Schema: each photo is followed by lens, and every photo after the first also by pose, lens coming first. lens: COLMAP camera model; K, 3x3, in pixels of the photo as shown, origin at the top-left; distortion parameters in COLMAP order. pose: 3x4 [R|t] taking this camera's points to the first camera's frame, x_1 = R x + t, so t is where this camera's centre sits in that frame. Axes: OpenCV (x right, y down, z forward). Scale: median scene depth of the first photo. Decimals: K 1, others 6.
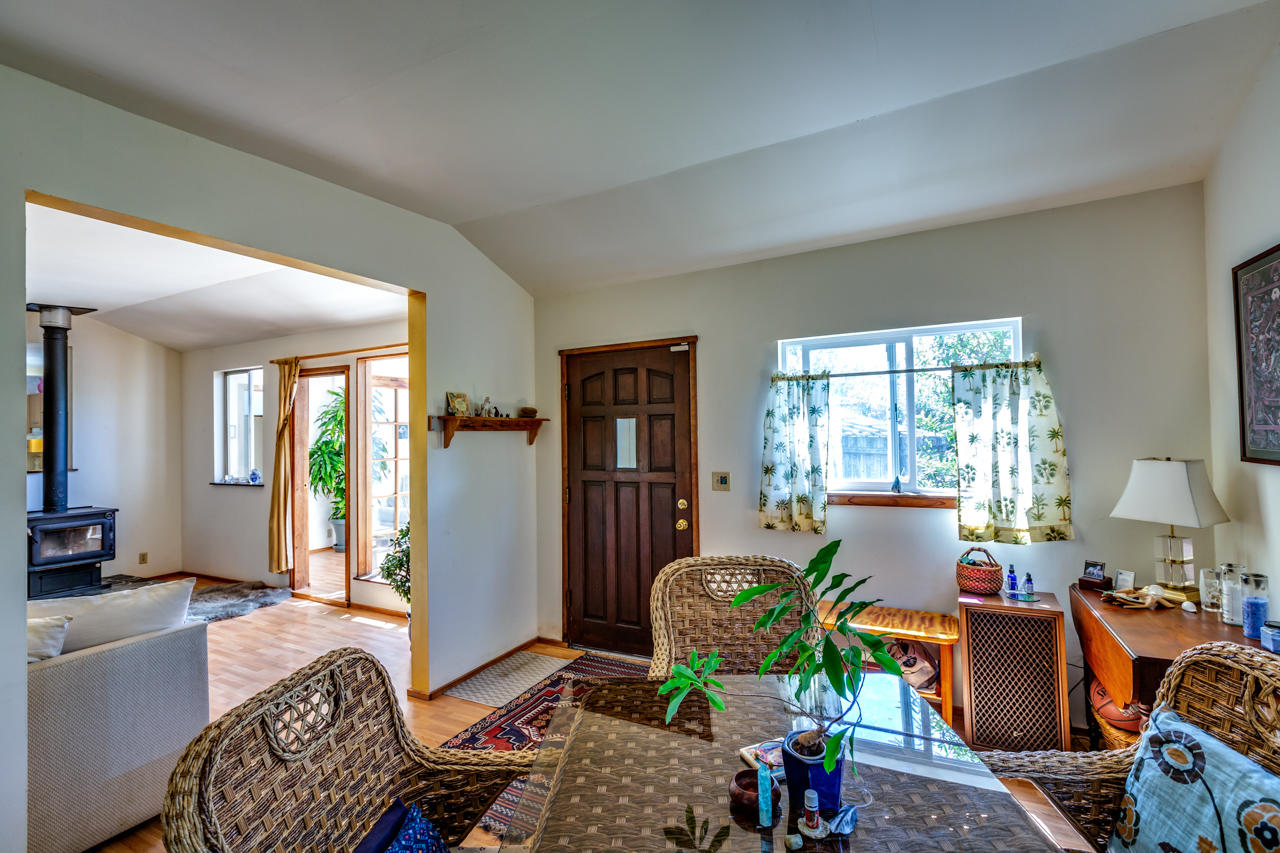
lens RADIAL K [[568.9, 0, 644.6], [0, 568.9, 430.2], [0, 0, 1]] dist [0.001288, -0.001345]
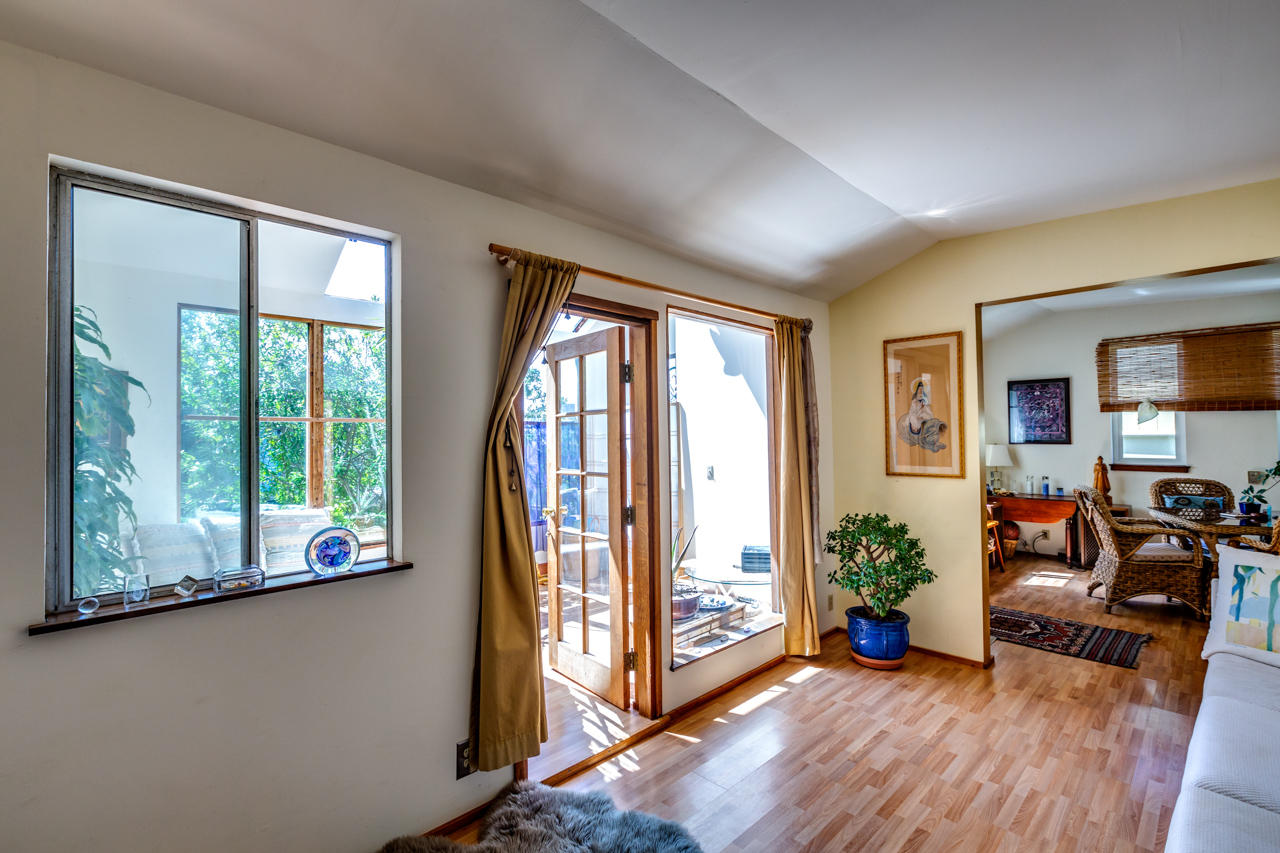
lens RADIAL K [[568.9, 0, 645.6], [0, 568.9, 431.5], [0, 0, 1]] dist [0.001288, -0.001345]
pose [[0.313619, 0.022395, 0.949285, -1.708063], [0.002582, 0.999698, -0.024438, 0.038172], [-0.949545, 0.010115, 0.313467, 1.308427]]
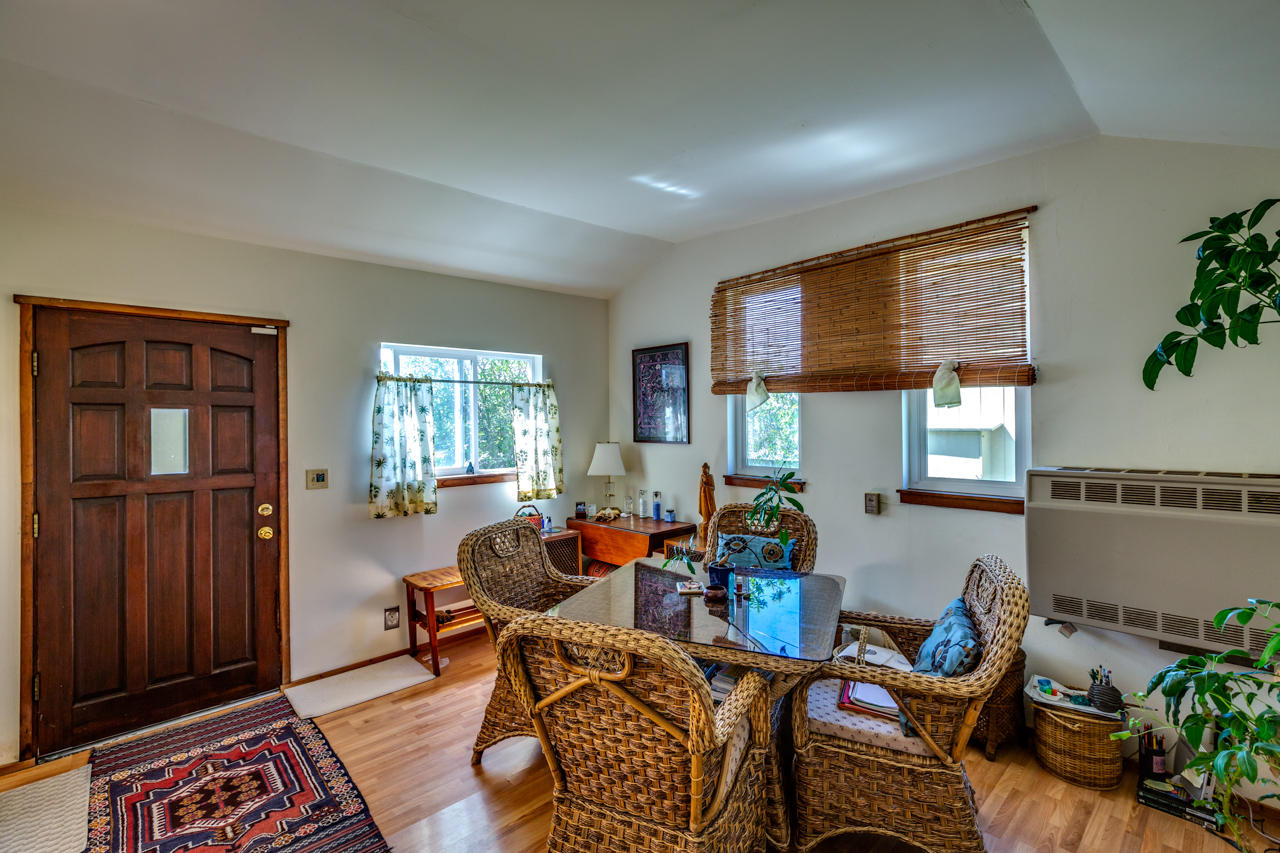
lens RADIAL K [[568.9, 0, 638.4], [0, 568.9, 432.0], [0, 0, 1]] dist [0.001288, -0.001345]
pose [[0.337530, 0.001560, 0.941313, -0.625150], [-0.000219, 0.999999, -0.001579, 0.013222], [-0.941315, 0.000327, 0.337530, 0.184918]]
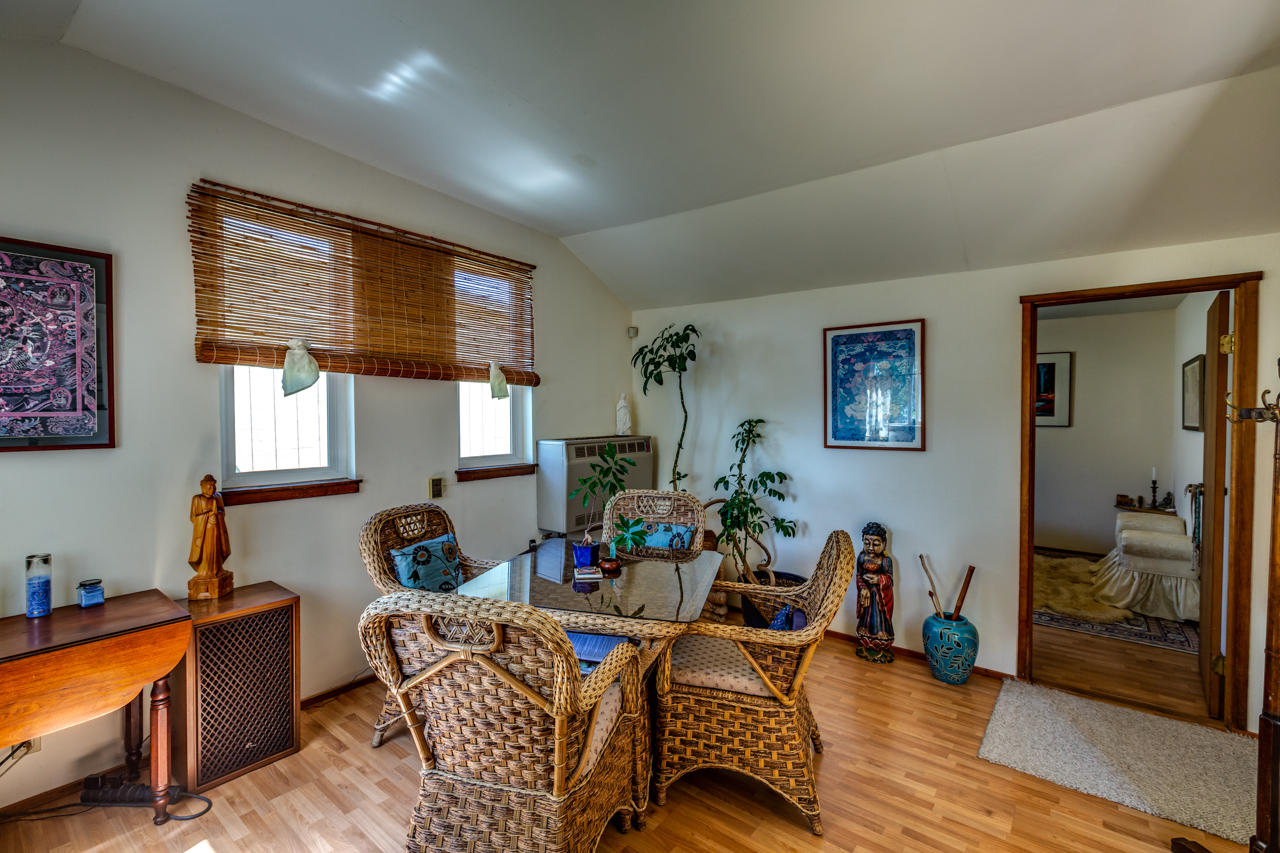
lens RADIAL K [[568.9, 0, 638.6], [0, 568.9, 424.3], [0, 0, 1]] dist [0.001288, -0.001345]
pose [[-0.980887, 0.006930, 0.194457, -0.116444], [0.011488, 0.999685, 0.022322, 0.001775], [-0.194241, 0.024129, -0.980657, 1.078918]]
